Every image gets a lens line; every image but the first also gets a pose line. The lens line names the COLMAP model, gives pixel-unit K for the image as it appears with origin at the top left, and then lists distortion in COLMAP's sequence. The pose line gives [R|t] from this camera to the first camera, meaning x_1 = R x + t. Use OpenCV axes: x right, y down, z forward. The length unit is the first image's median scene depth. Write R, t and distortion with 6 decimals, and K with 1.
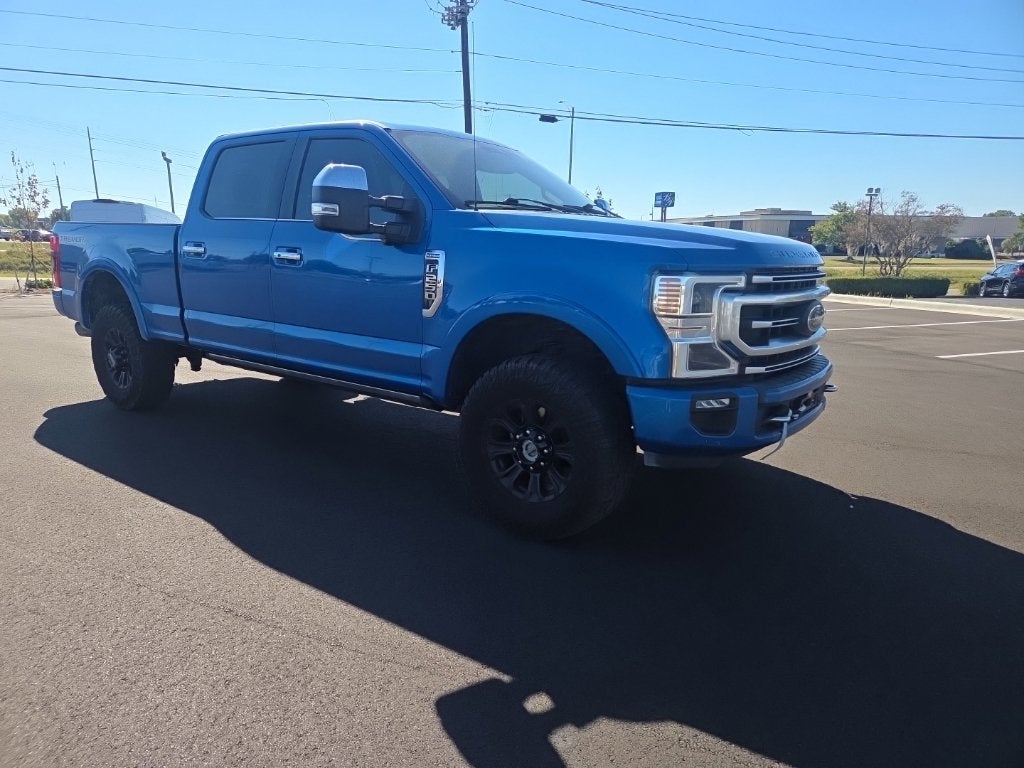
lens RADIAL K [[689.2, 0, 485.2], [0, 689.2, 404.3], [0, 0, 1]] dist [0.064724, -0.052876]
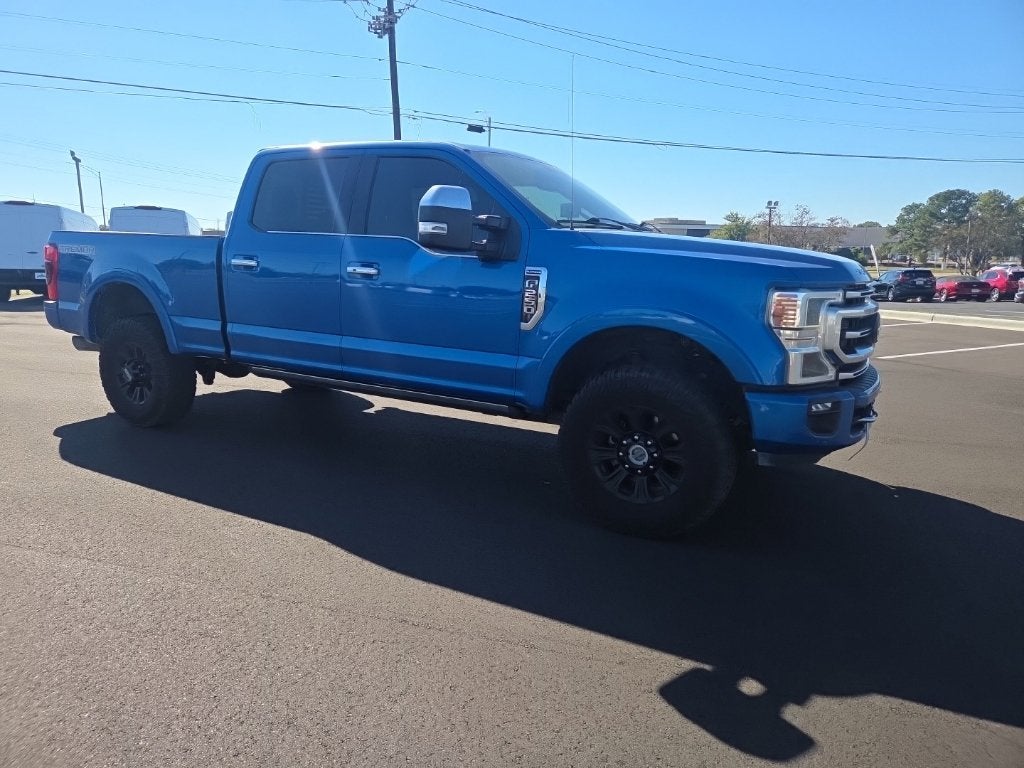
lens RADIAL K [[689.2, 0, 488.0], [0, 689.2, 393.0], [0, 0, 1]] dist [0.064724, -0.052876]
pose [[0.991079, -0.022046, 0.131443, -0.261770], [0.024990, 0.999471, -0.020790, -0.010245], [-0.130915, 0.023890, 0.991106, -0.024200]]
